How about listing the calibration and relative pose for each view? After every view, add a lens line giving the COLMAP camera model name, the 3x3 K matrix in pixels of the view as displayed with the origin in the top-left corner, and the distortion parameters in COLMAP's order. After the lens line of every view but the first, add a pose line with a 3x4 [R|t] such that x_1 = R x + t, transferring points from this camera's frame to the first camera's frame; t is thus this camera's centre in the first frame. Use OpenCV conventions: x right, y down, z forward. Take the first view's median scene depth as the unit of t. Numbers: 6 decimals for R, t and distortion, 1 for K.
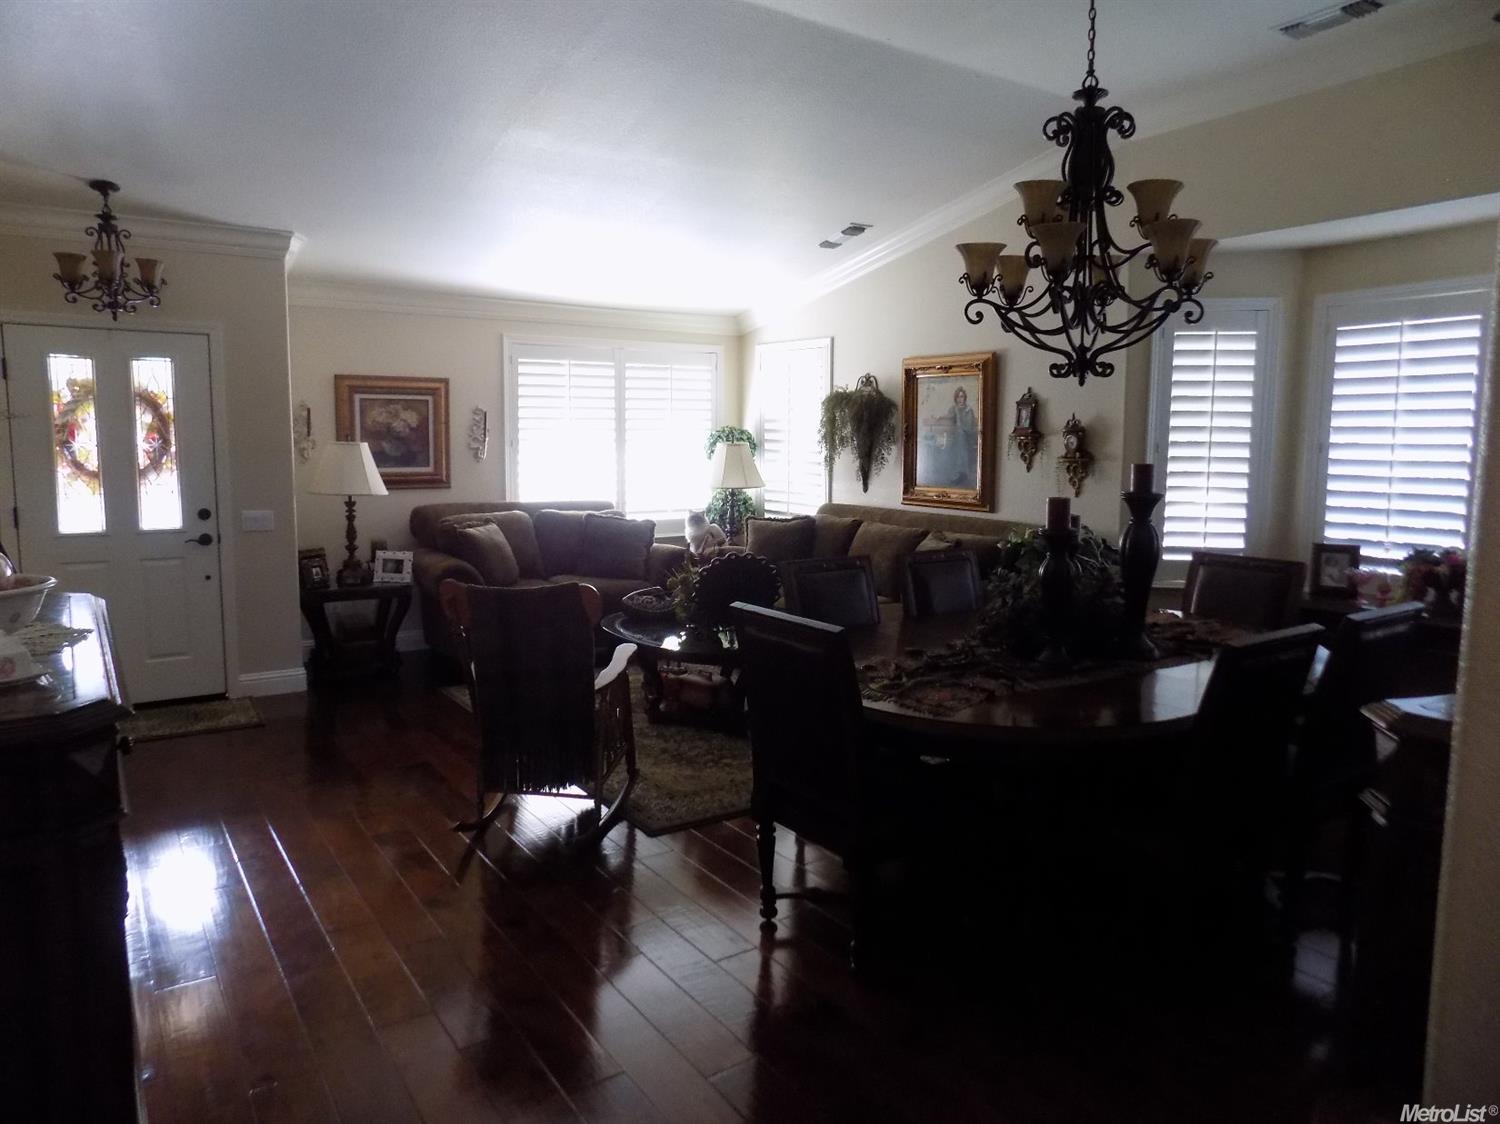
lens RADIAL K [[1009.1, 0, 746.8], [0, 1009.1, 556.2], [0, 0, 1]] dist [-0.077487, 0.075539]
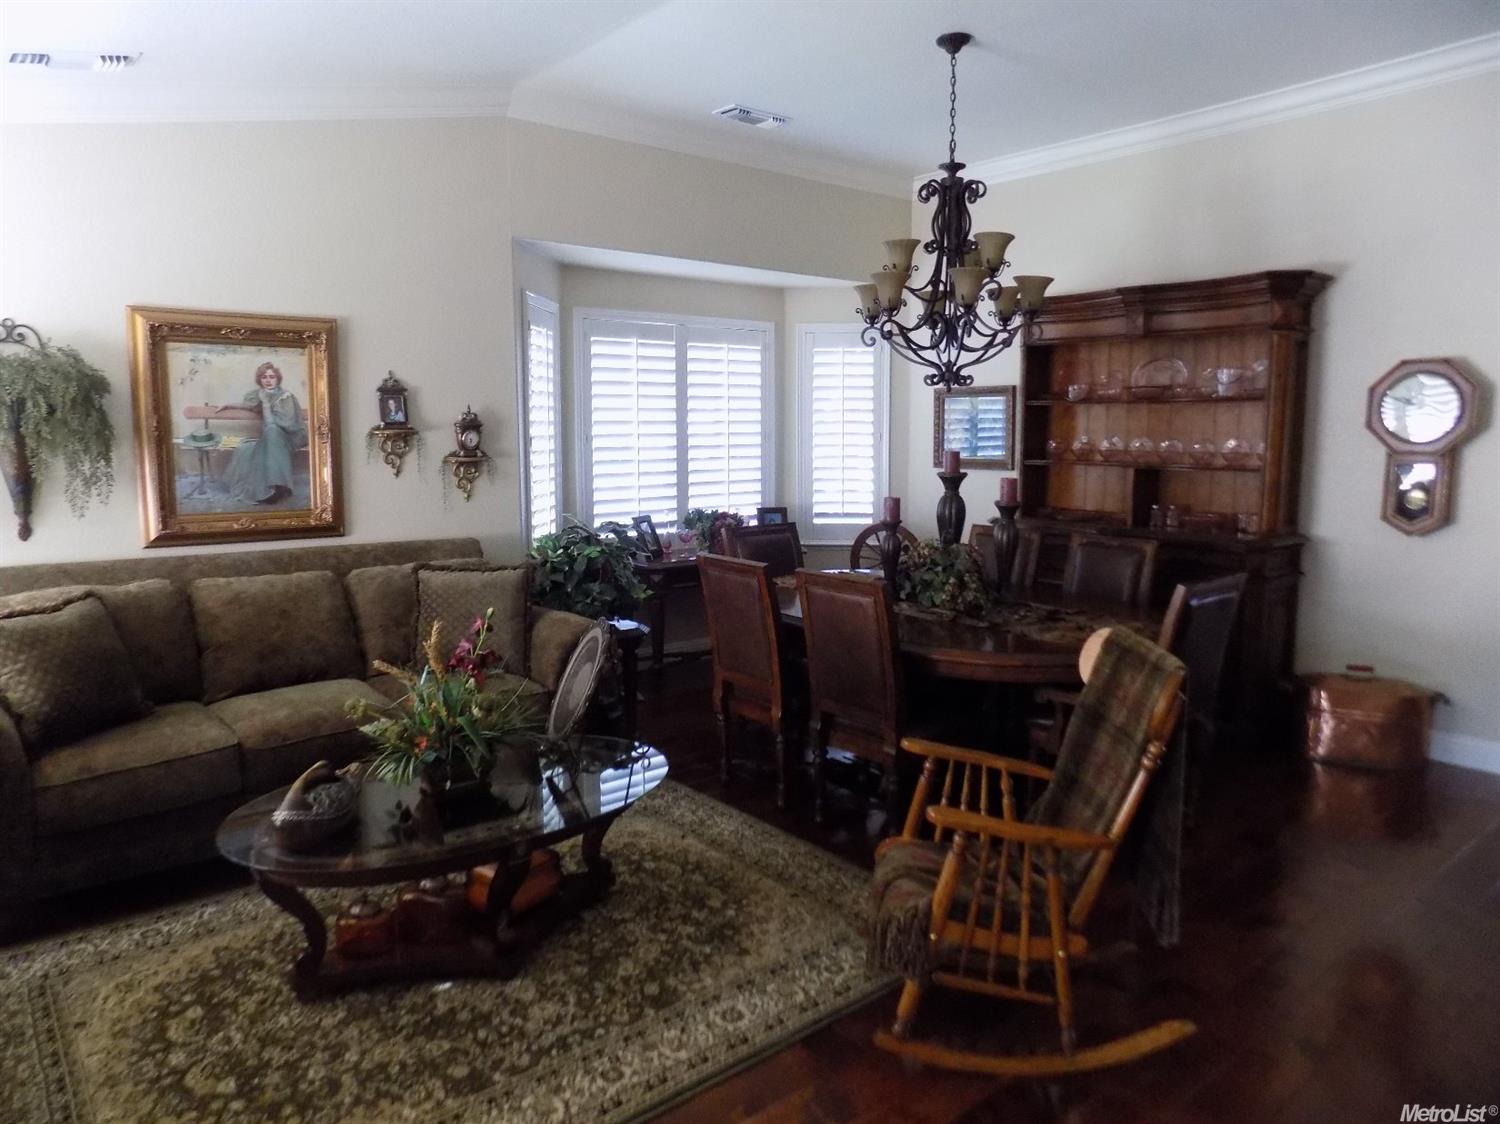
lens RADIAL K [[1009.1, 0, 746.8], [0, 1009.1, 556.2], [0, 0, 1]] dist [-0.077487, 0.075539]
pose [[-0.104406, -0.129925, 0.986012, -0.660731], [0.119136, 0.982657, 0.142098, -0.125877], [-0.987373, 0.132305, -0.087117, 0.985853]]
